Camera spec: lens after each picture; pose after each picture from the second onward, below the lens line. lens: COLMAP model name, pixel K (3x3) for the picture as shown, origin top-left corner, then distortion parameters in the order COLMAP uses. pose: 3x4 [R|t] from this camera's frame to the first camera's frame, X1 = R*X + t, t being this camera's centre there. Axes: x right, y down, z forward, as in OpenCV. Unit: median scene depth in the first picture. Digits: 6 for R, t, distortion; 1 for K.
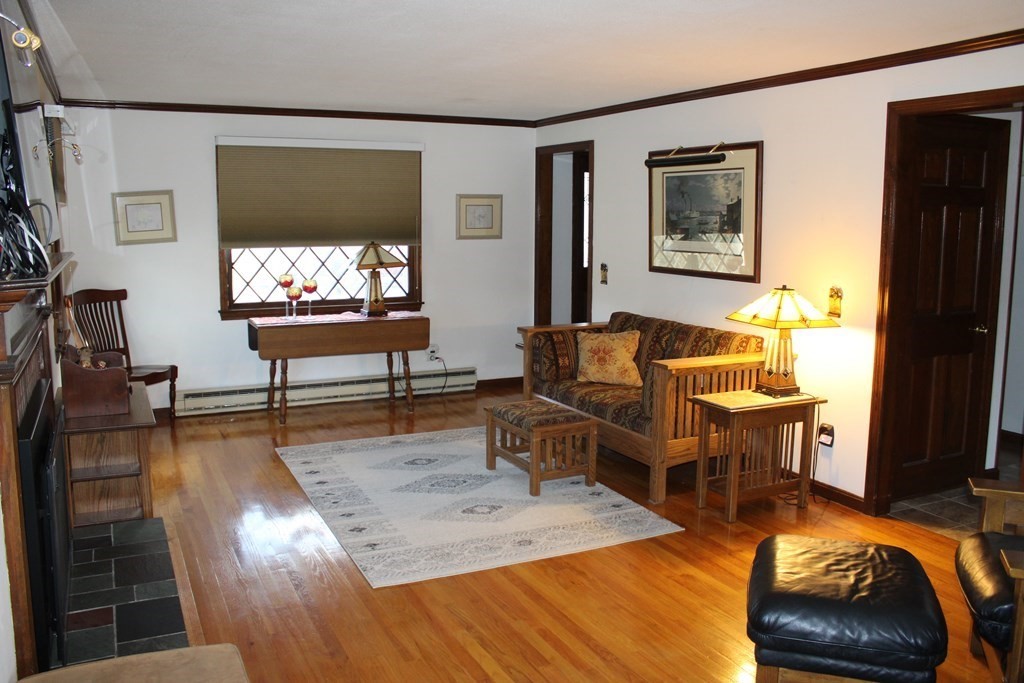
lens RADIAL K [[843.8, 0, 512.0], [0, 843.8, 341.5], [0, 0, 1]] dist [-0.168472, 0.138952]
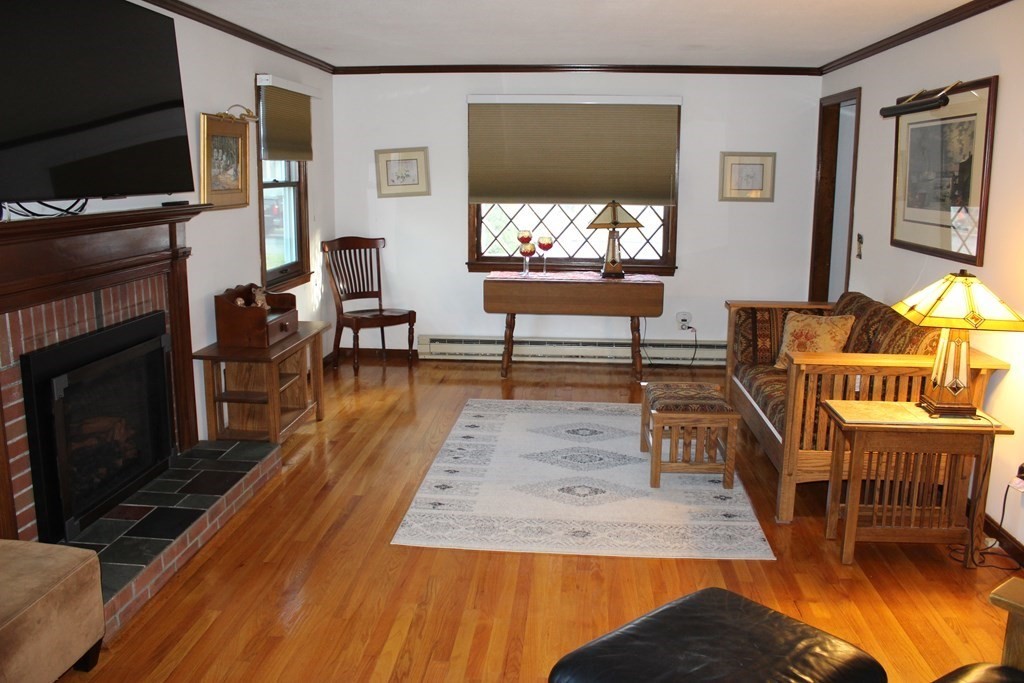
lens RADIAL K [[843.8, 0, 512.0], [0, 843.8, 341.5], [0, 0, 1]] dist [-0.168472, 0.138952]
pose [[0.857687, 0.100827, -0.504190, 0.256856], [-0.076512, 0.994695, 0.068761, -0.016539], [0.508448, -0.020398, 0.860851, 0.118926]]
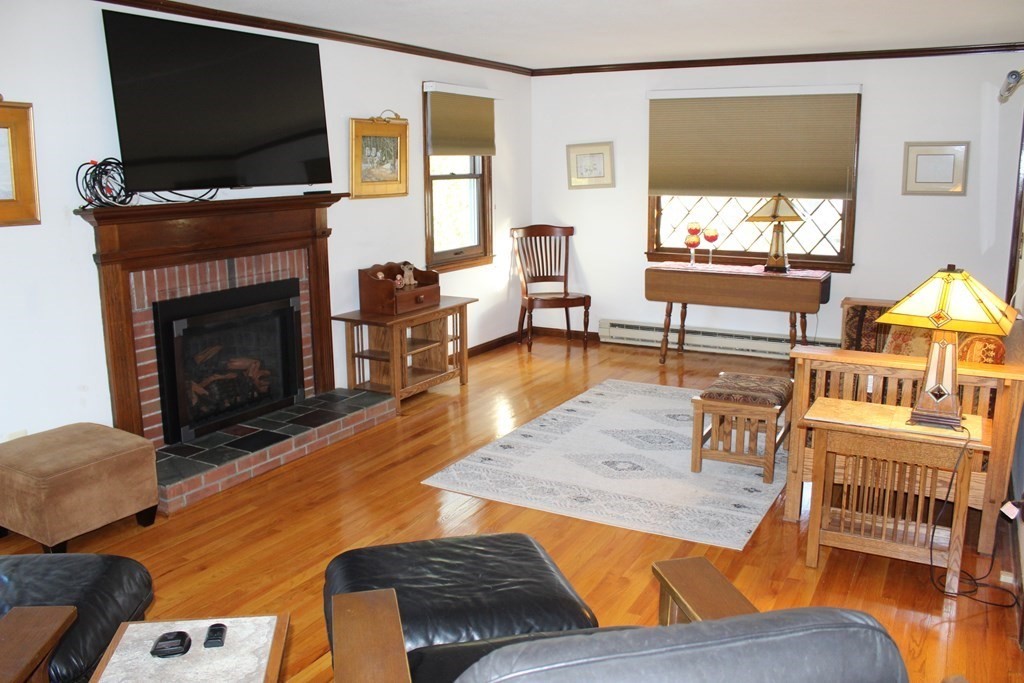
lens RADIAL K [[843.8, 0, 512.0], [0, 843.8, 341.5], [0, 0, 1]] dist [-0.168472, 0.138952]
pose [[0.567372, 0.157560, -0.808247, 0.485786], [-0.108867, 0.987261, 0.116035, -0.031908], [0.816233, 0.022156, 0.577297, 0.235866]]
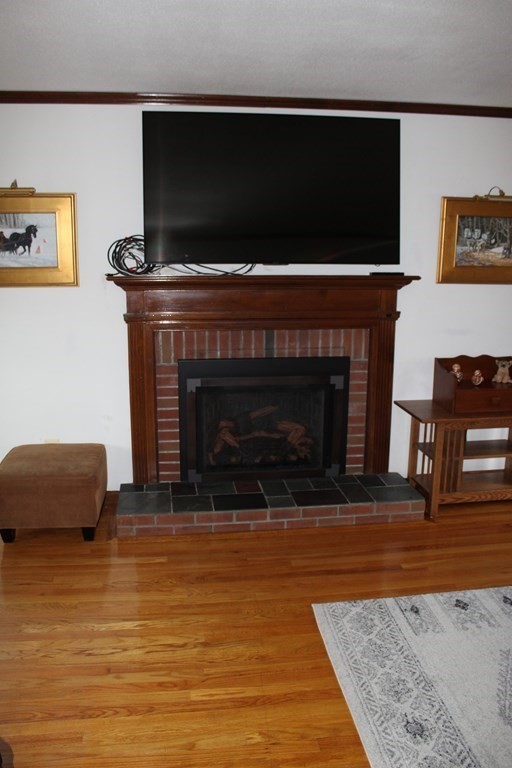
lens RADIAL K [[632.8, 0, 246.6], [0, 632.8, 388.4], [0, 0, 1]] dist [-0.168472, 0.138952]
pose [[-0.330269, 0.197073, -0.923084, 0.308680], [-0.140311, 0.956845, 0.254482, -0.090227], [0.933400, 0.213567, -0.288365, 0.628278]]
